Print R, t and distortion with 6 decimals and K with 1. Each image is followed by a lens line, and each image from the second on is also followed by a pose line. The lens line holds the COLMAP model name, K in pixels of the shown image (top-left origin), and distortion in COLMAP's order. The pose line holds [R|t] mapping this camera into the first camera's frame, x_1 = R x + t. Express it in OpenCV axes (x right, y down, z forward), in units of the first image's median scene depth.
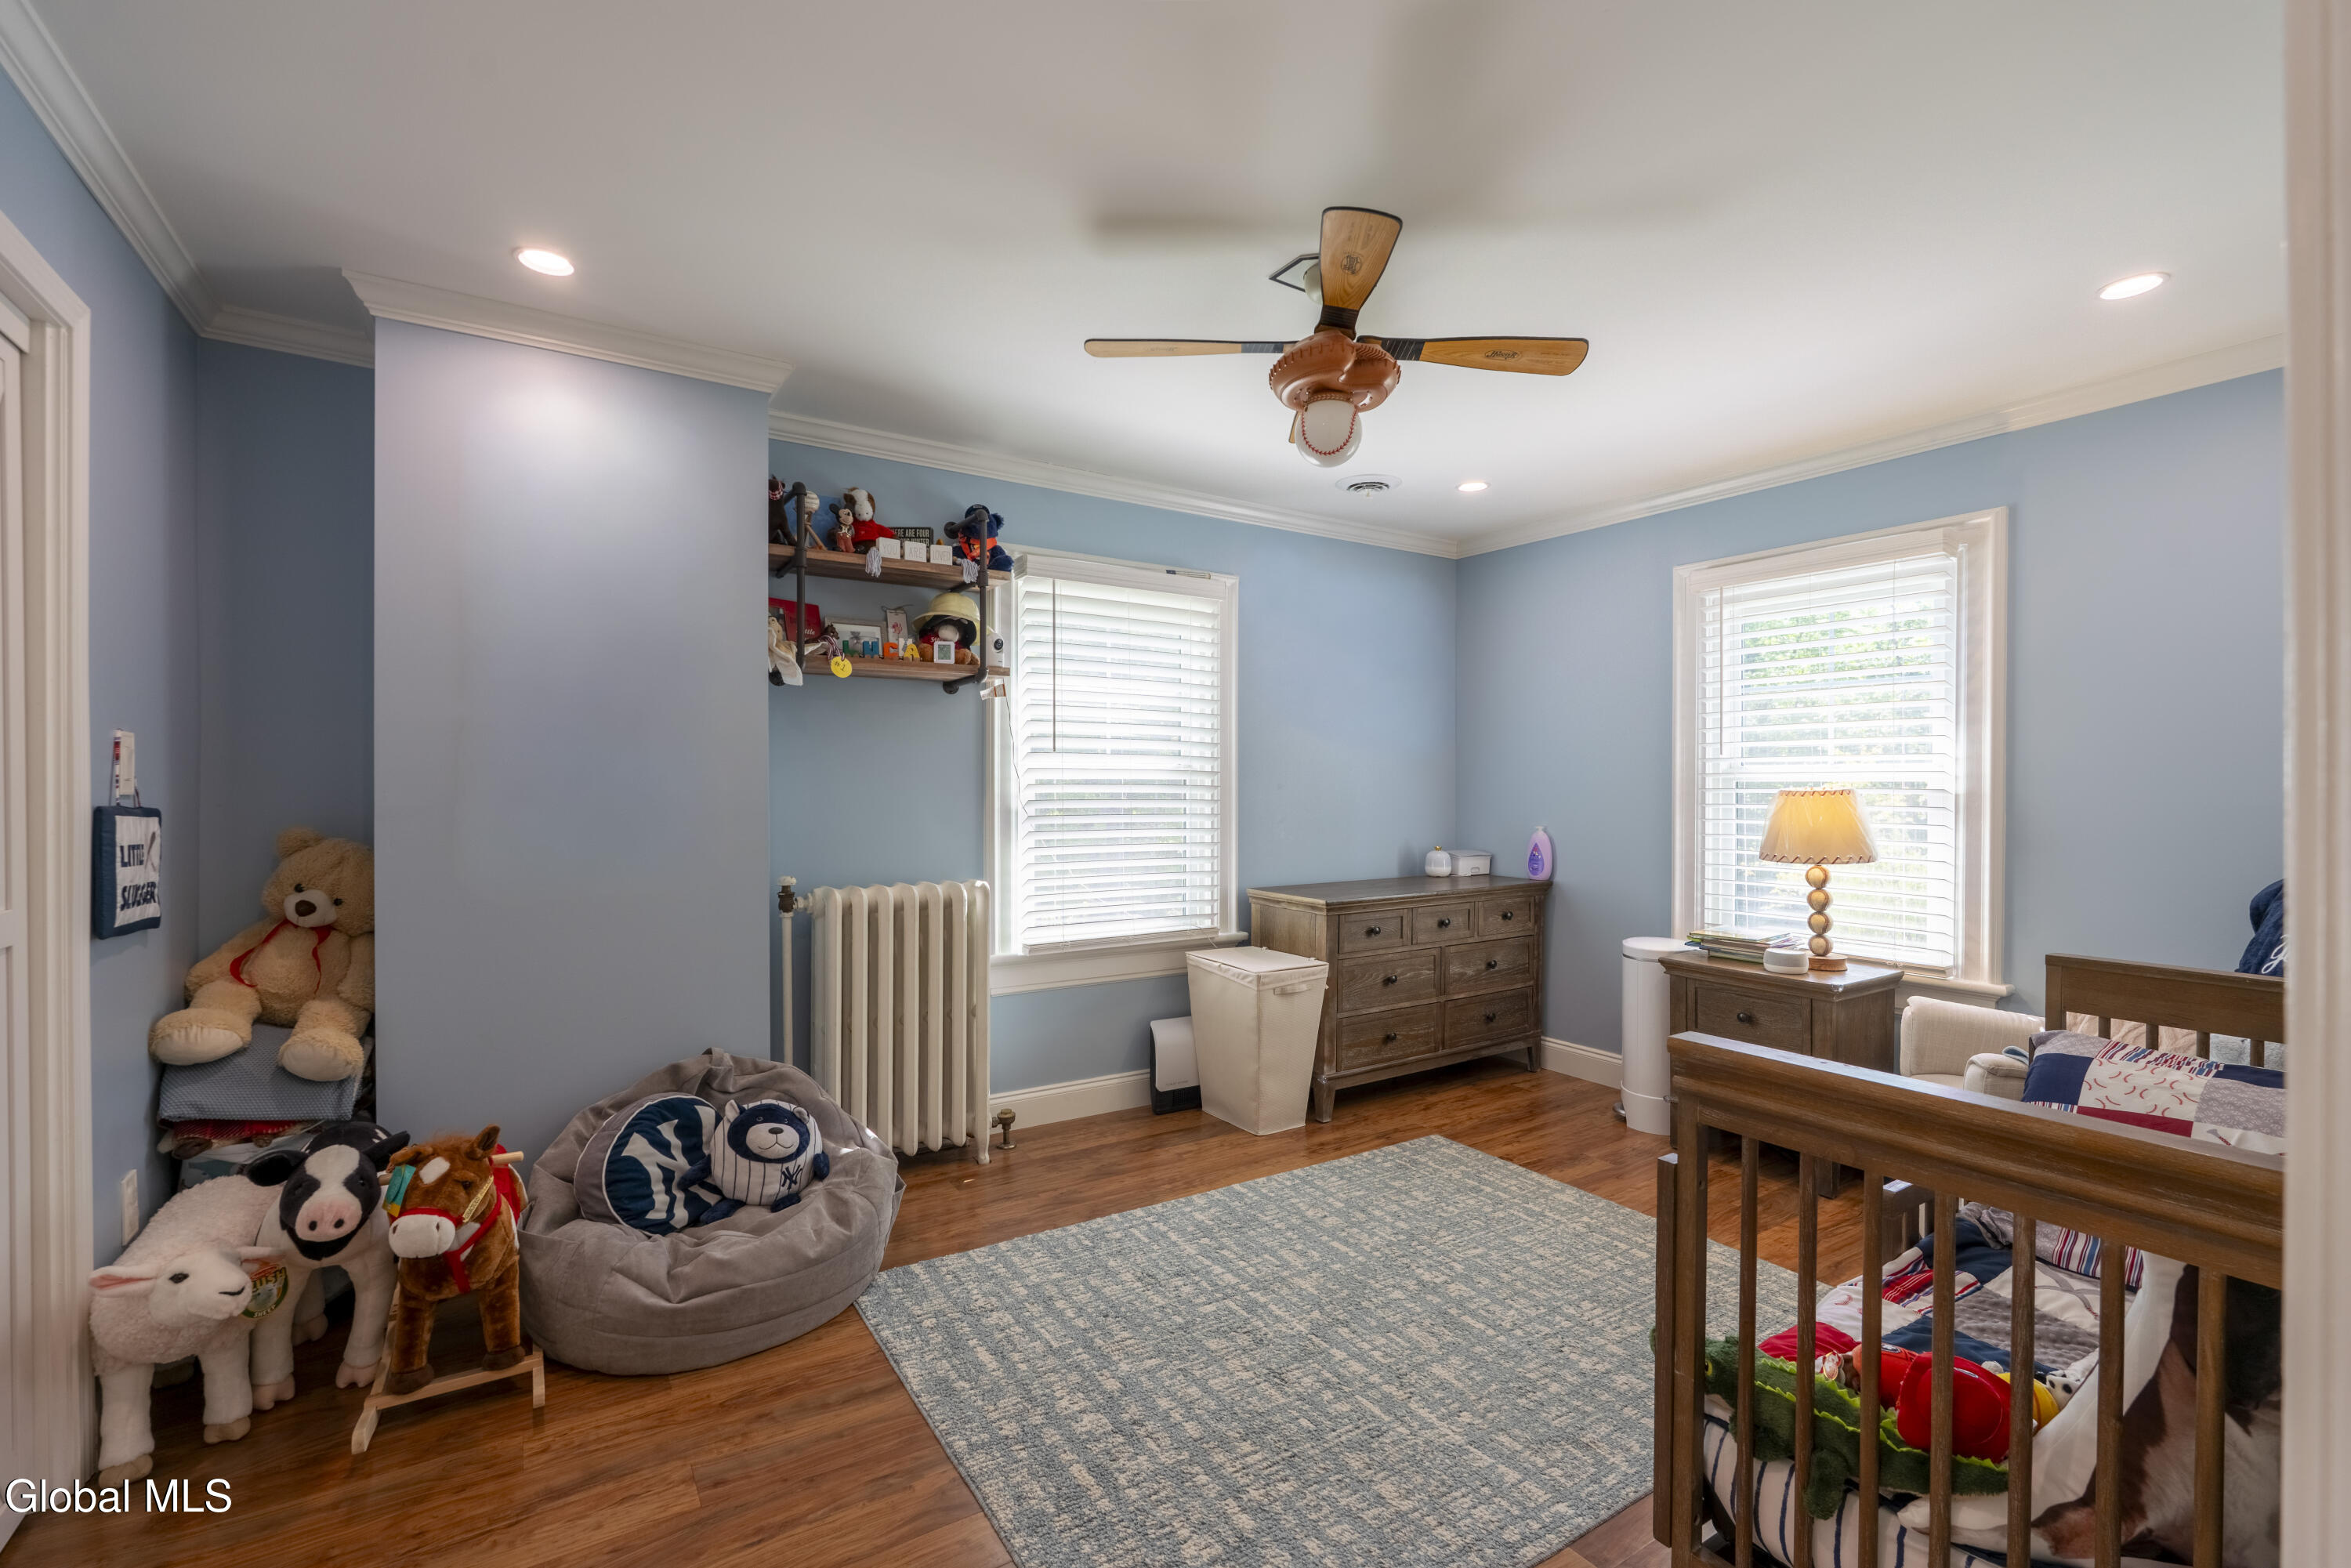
lens RADIAL K [[1028.2, 0, 1175.9], [0, 1028.2, 789.5], [0, 0, 1]] dist [-0.003839, -0.000010]
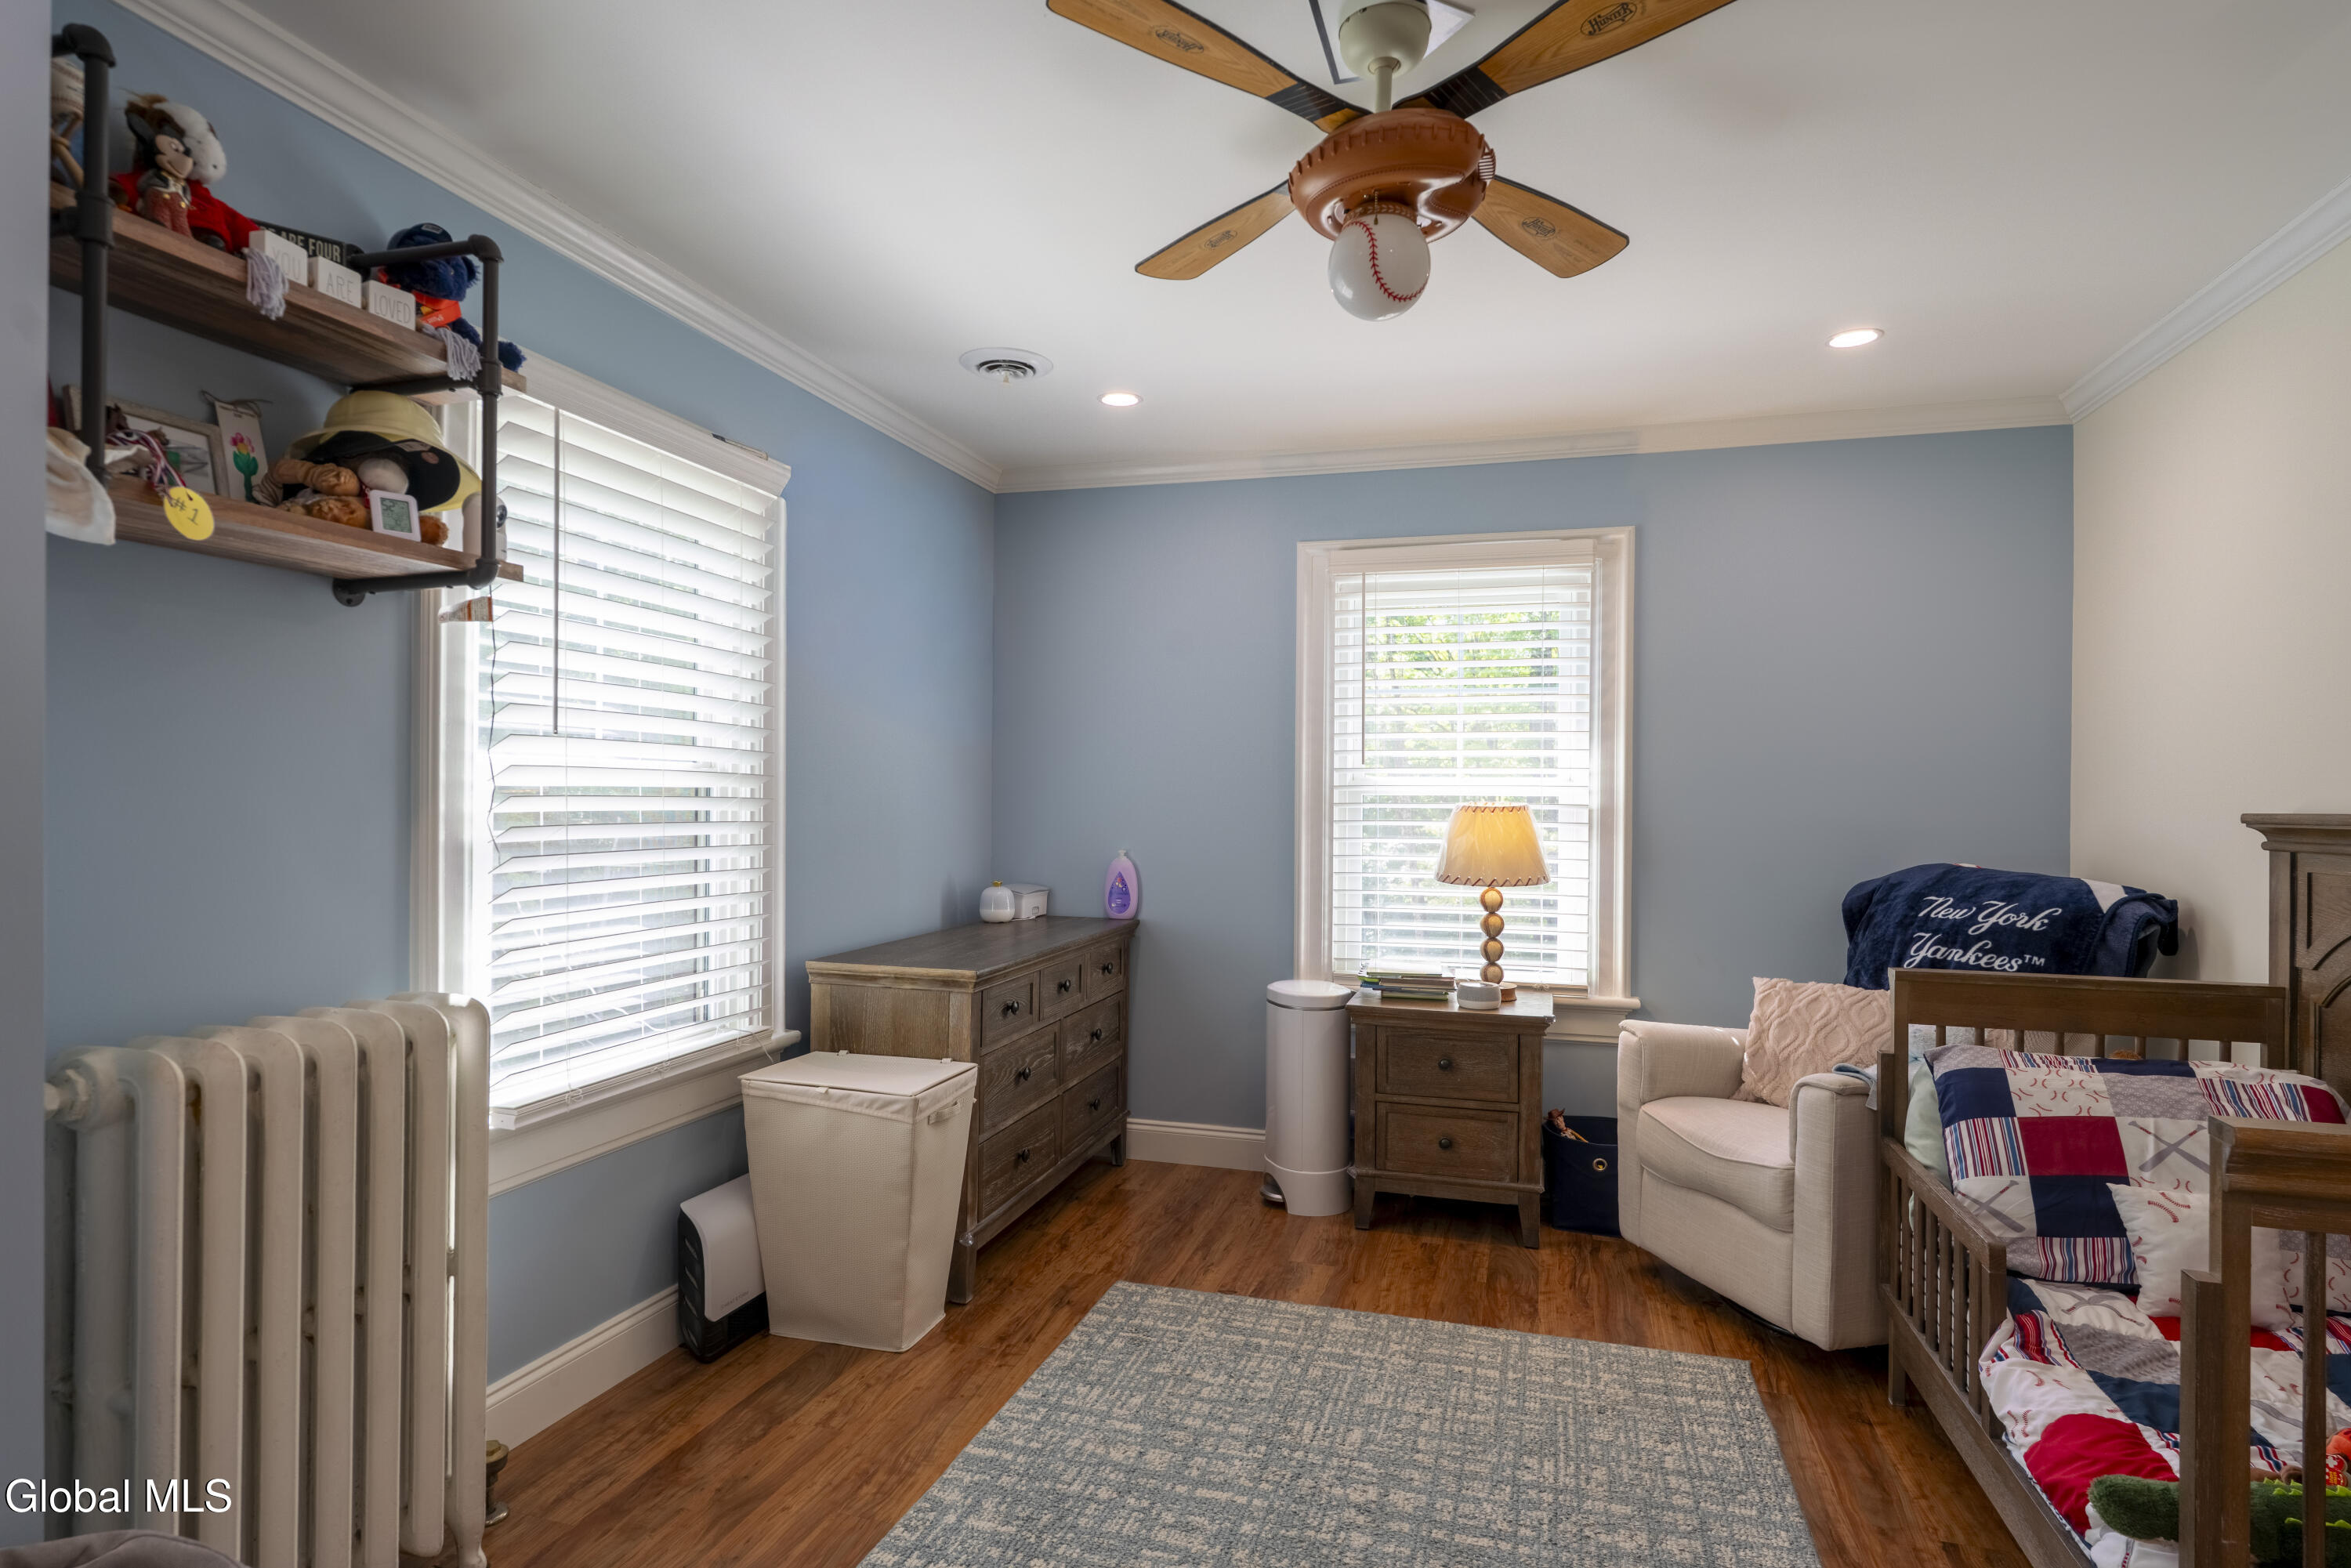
lens RADIAL K [[1260.9, 0, 1172.6], [0, 1260.9, 792.4], [0, 0, 1]] dist [-0.000127, 0.001542]
pose [[0.761113, 0.005244, 0.648598, -0.300074], [-0.002243, 0.999983, -0.005452, -0.003877], [-0.648615, 0.002695, 0.761112, 0.301808]]
